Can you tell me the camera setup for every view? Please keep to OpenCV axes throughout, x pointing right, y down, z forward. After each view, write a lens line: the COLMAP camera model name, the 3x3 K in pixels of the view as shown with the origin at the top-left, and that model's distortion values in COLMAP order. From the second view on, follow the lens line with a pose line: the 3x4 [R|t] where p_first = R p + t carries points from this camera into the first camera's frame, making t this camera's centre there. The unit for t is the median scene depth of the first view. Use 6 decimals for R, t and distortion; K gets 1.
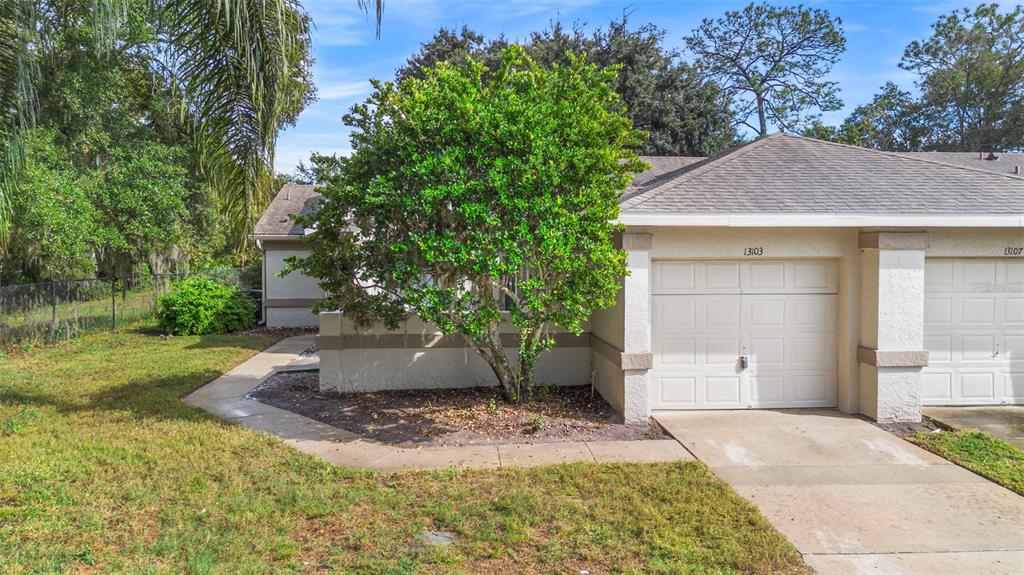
lens RADIAL K [[741.9, 0, 512.0], [0, 741.9, 287.5], [0, 0, 1]] dist [0.097576, -0.089022]
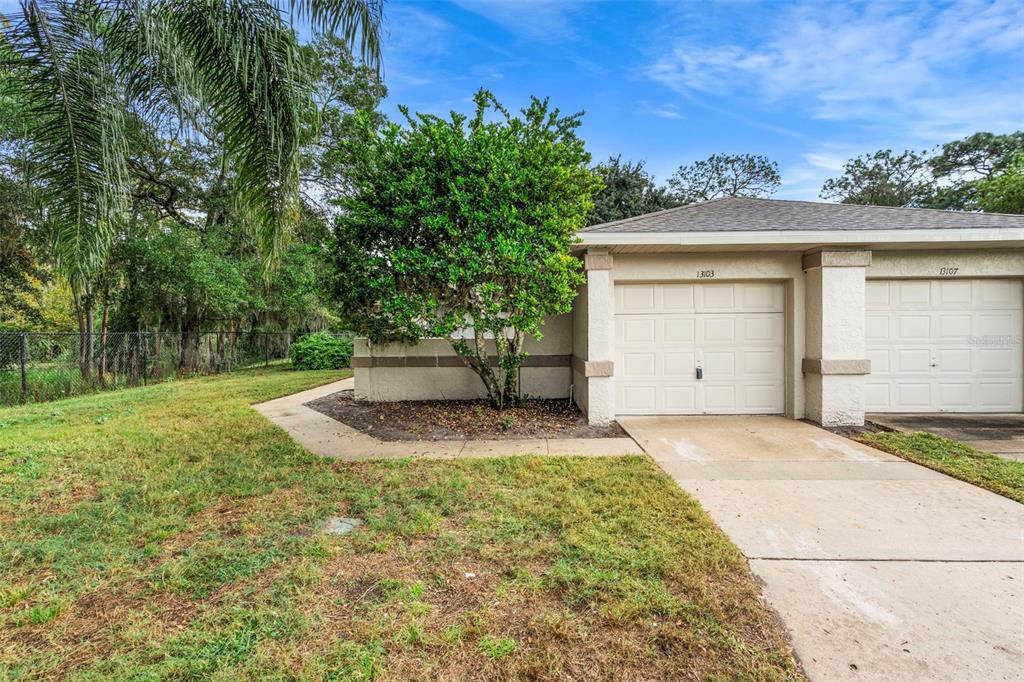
lens RADIAL K [[467.9, 0, 513.0], [0, 467.9, 349.8], [0, 0, 1]] dist [-0.001467, 0.000220]
pose [[0.994349, -0.003625, -0.106096, 0.111787], [0.001591, 0.999813, -0.019248, 0.081700], [0.106146, 0.018970, 0.994170, 0.281531]]
